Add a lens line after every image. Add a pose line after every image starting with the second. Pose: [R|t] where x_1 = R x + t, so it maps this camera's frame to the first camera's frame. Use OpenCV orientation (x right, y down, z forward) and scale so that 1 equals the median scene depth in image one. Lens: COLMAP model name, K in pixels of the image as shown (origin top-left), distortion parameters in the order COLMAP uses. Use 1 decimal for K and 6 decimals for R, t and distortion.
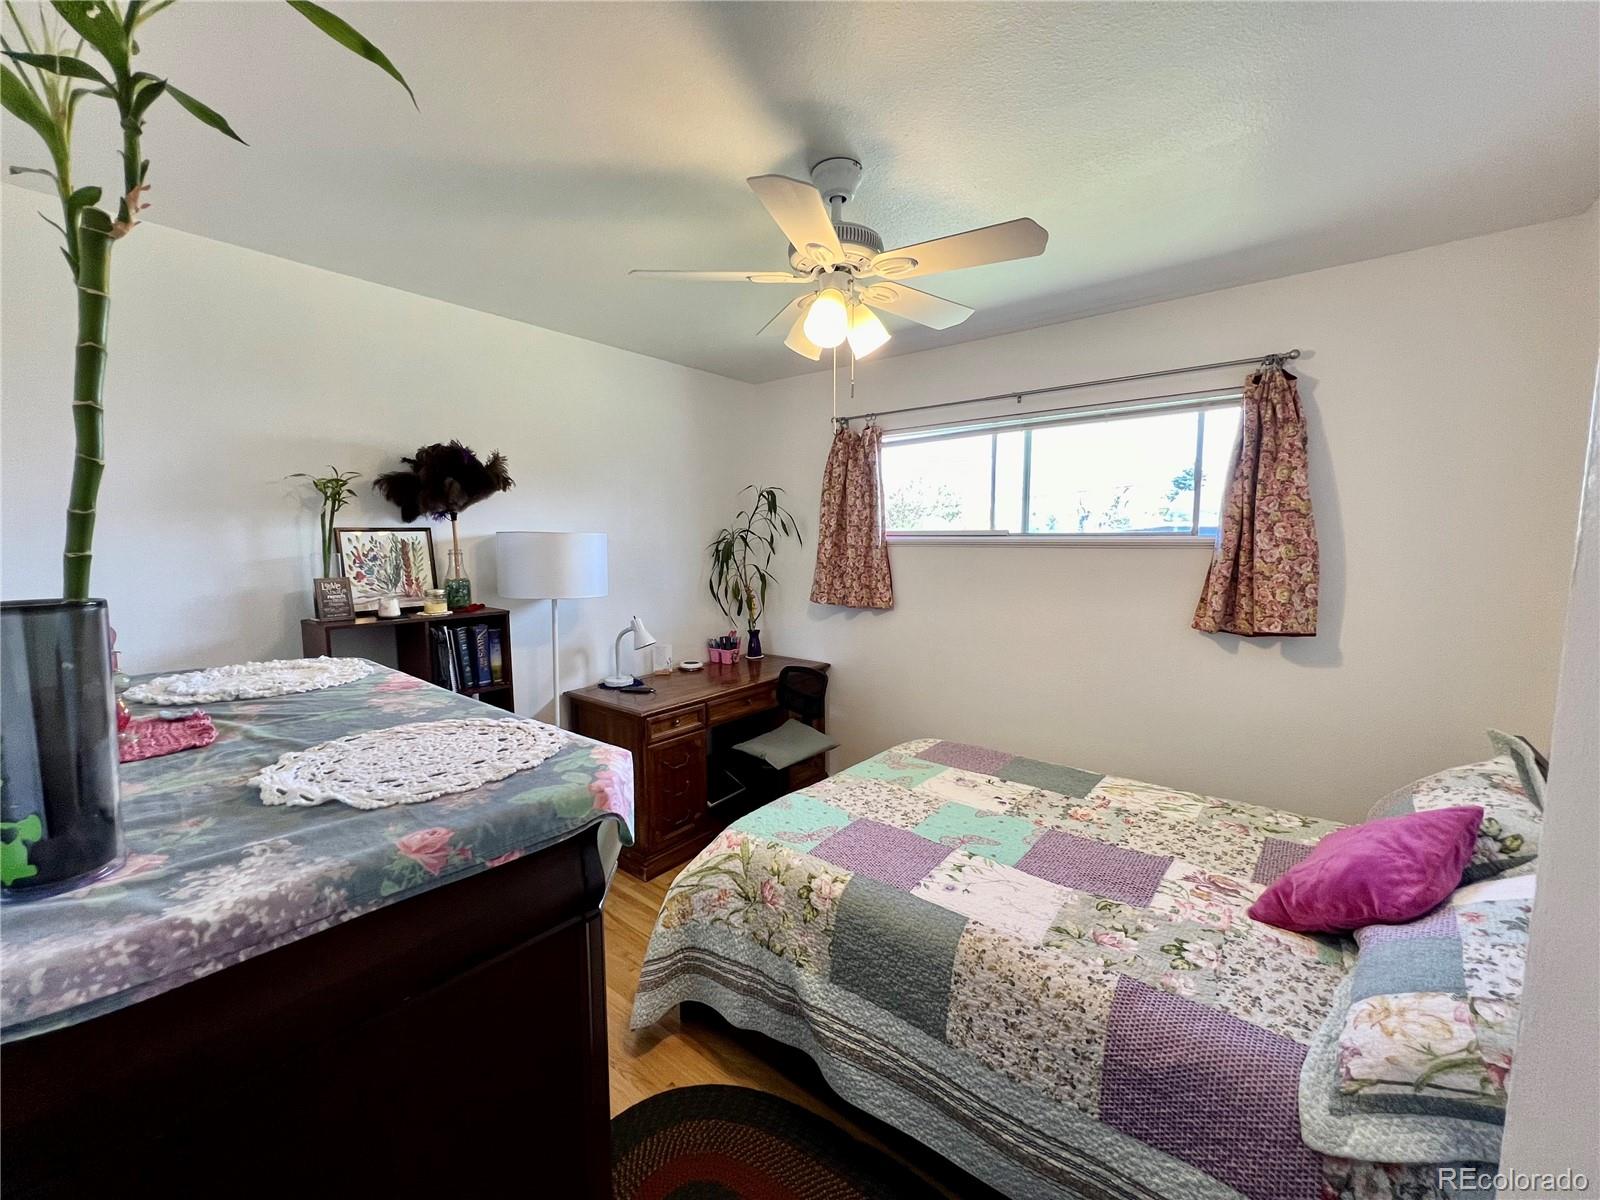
lens RADIAL K [[643.5, 0, 800.0], [0, 643.5, 600.0], [0, 0, 1]] dist [-0.001028, 0.000405]
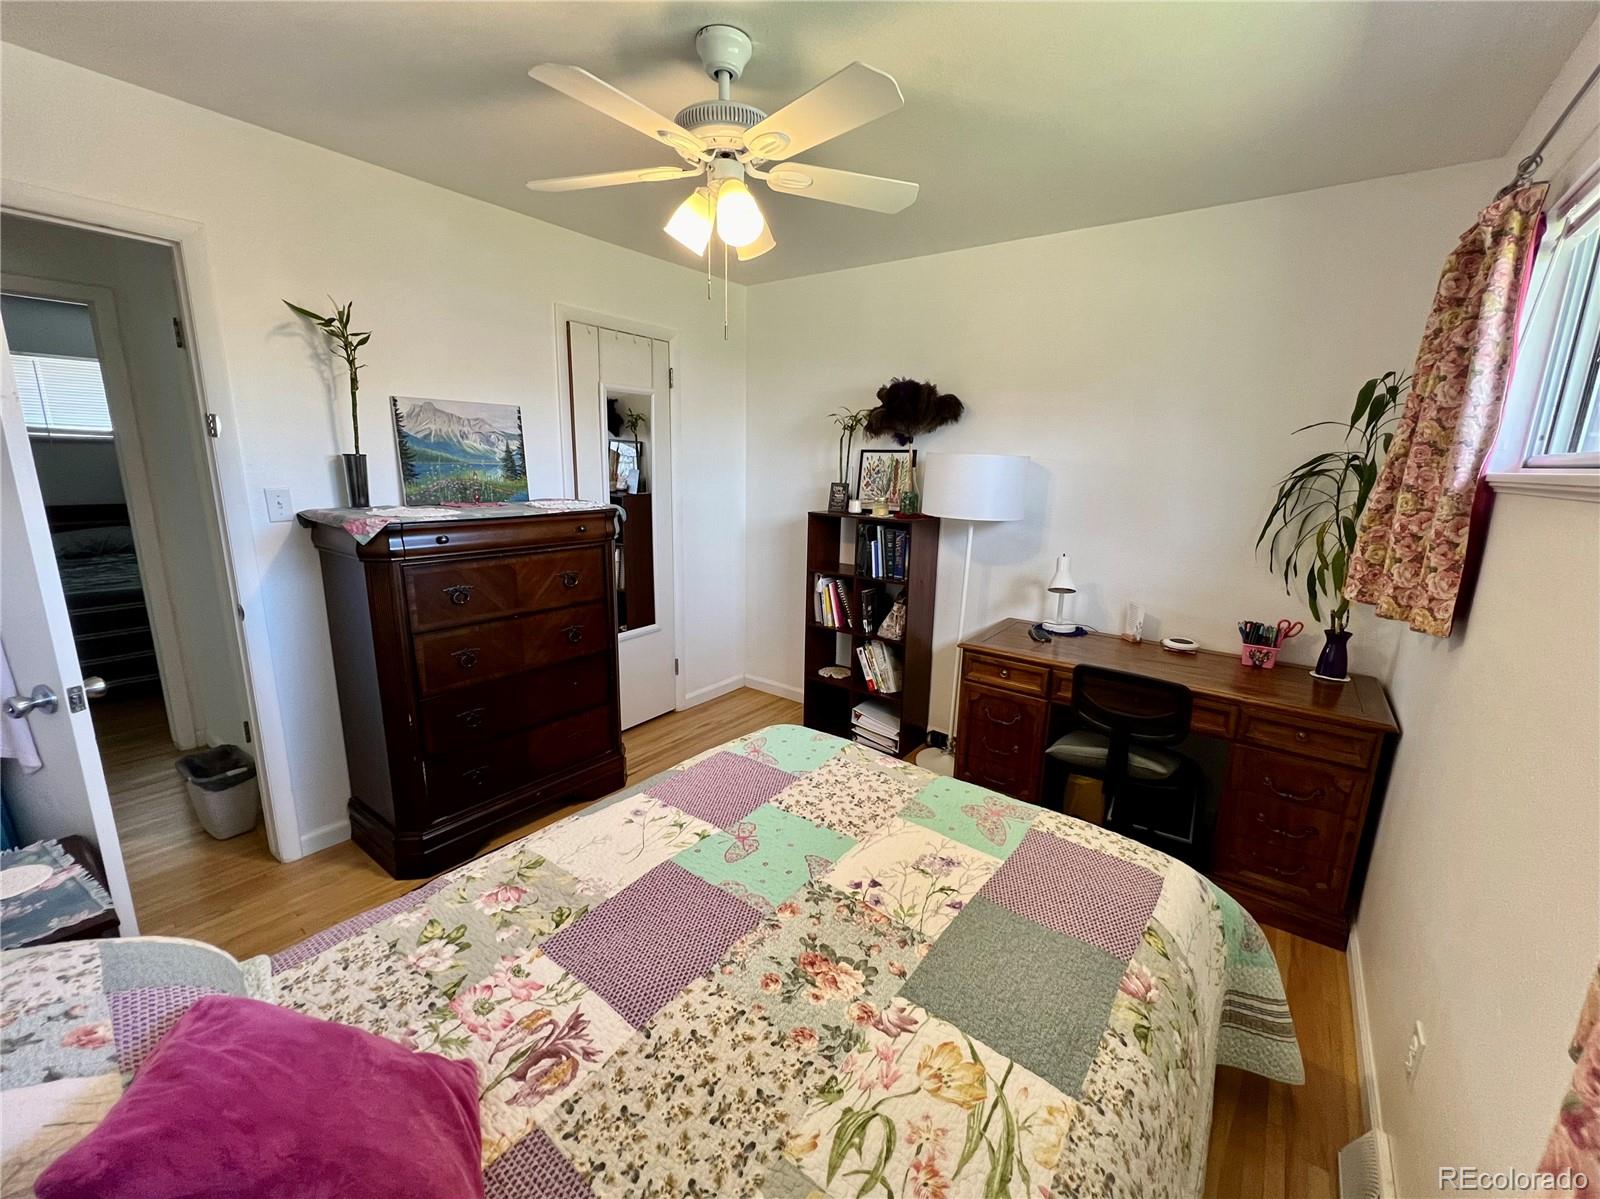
lens RADIAL K [[656.8, 0, 800.0], [0, 656.8, 599.5], [0, 0, 1]] dist [-0.000634, 0.000106]
pose [[0.035960, 0.212986, -0.976393, 0.884676], [-0.122925, 0.970549, 0.207183, -0.080777], [0.991764, 0.112573, 0.061082, 0.883182]]
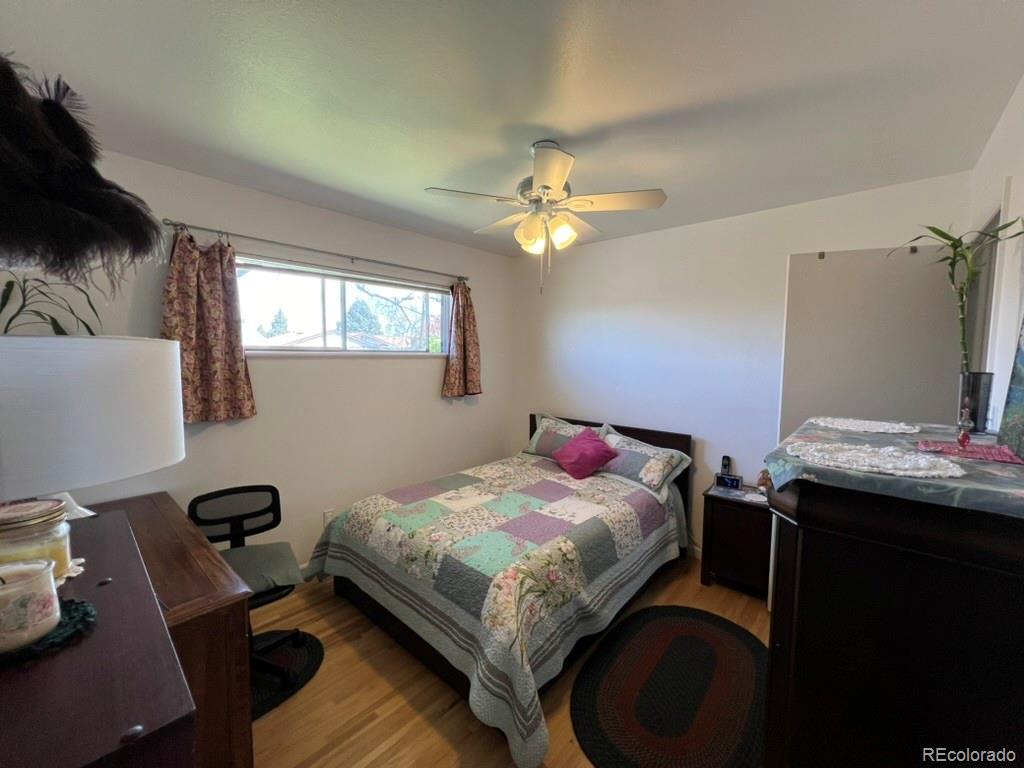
lens RADIAL K [[411.8, 0, 512.0], [0, 411.8, 384.0], [0, 0, 1]] dist [-0.001028, 0.000405]
pose [[0.047783, -0.073538, 0.996147, -0.869685], [0.085898, 0.993894, 0.069251, -0.084364], [-0.995157, 0.082258, 0.053808, 0.840702]]
